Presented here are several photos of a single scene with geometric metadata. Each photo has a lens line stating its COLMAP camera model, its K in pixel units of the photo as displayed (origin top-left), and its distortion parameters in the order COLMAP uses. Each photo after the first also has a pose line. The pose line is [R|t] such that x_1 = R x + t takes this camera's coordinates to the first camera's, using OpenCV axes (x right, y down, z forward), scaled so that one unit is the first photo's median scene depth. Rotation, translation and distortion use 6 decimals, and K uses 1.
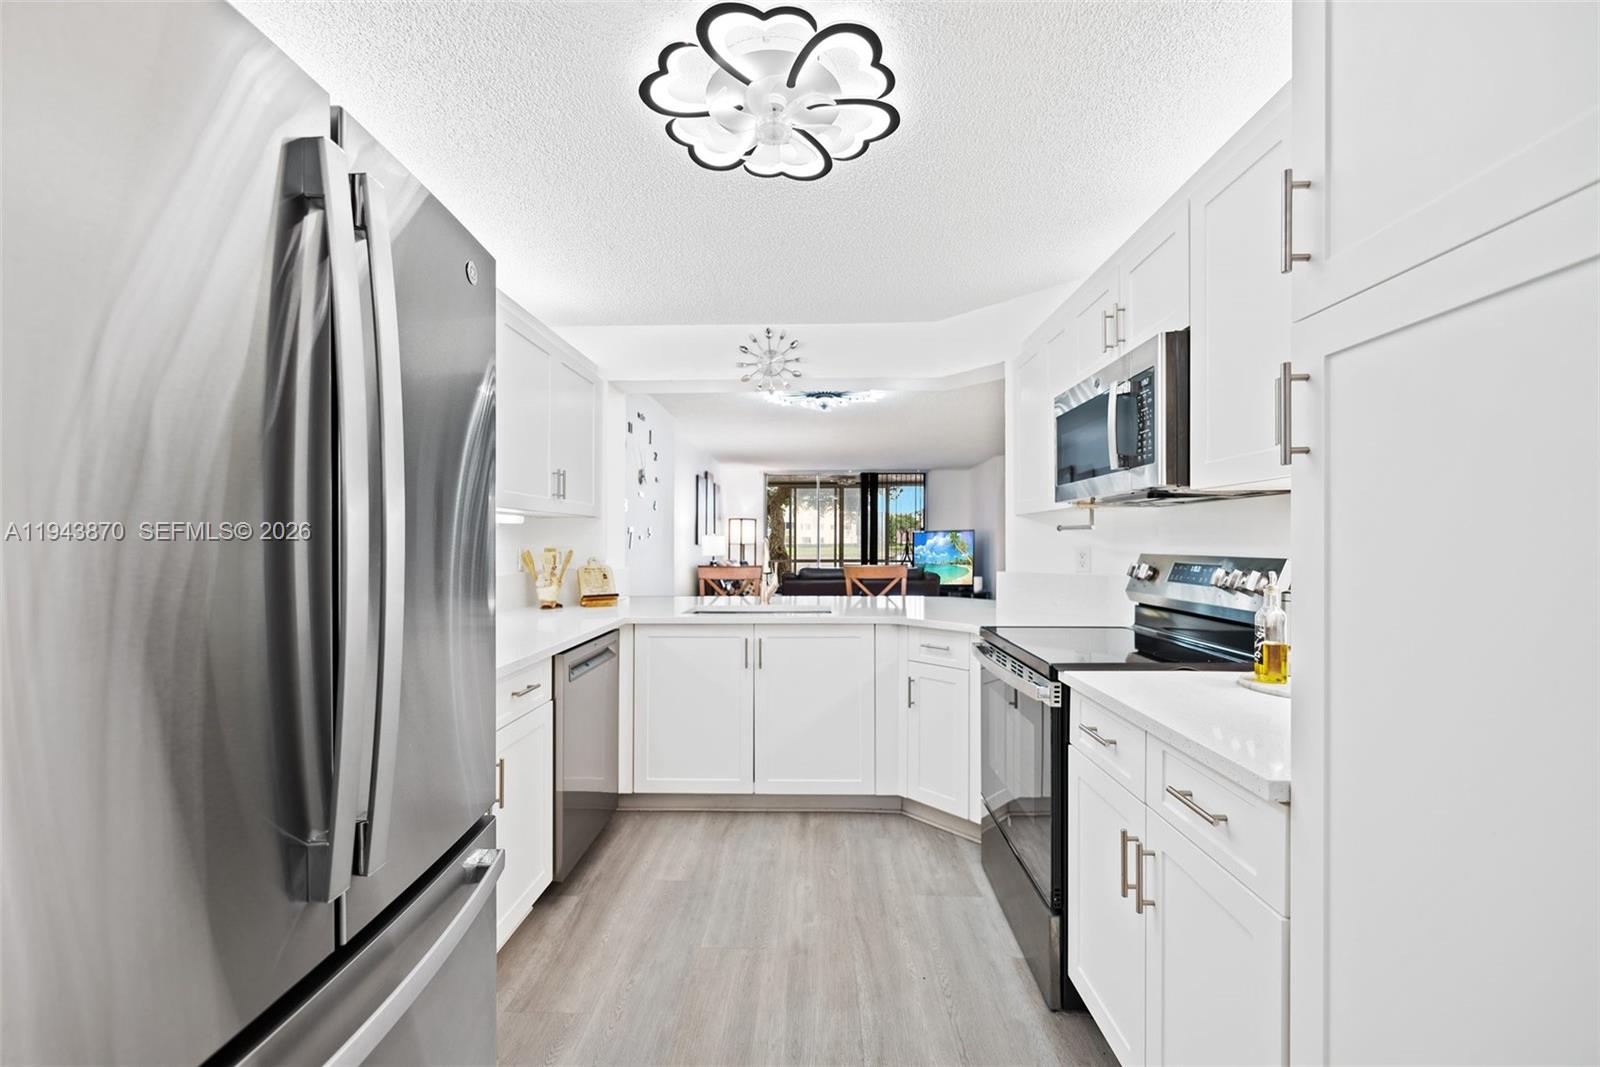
lens RADIAL K [[641.7, 0, 796.8], [0, 641.7, 540.5], [0, 0, 1]] dist [0.002280, -0.000878]
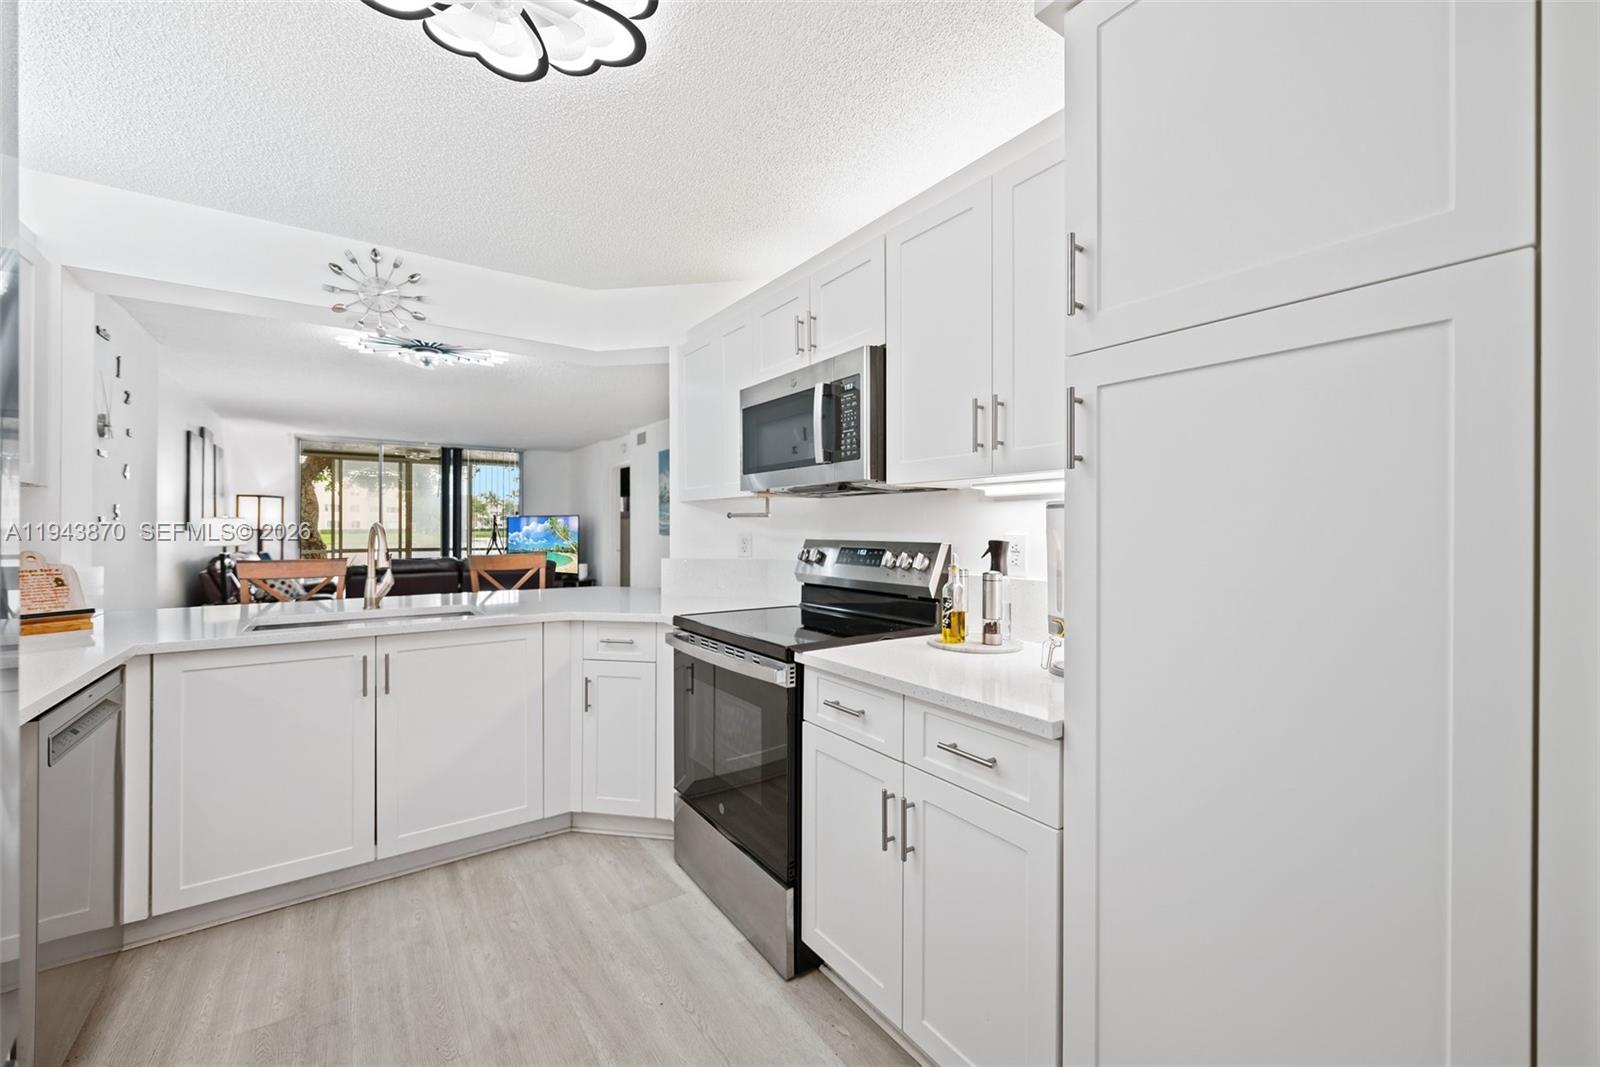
lens RADIAL K [[641.7, 0, 800.4], [0, 641.7, 530.1], [0, 0, 1]] dist [0.002280, -0.000878]
pose [[0.796927, 0.001885, 0.604073, -0.152172], [-0.005324, 0.999978, 0.003904, -0.000086], [-0.604052, -0.006328, 0.796920, 0.116530]]
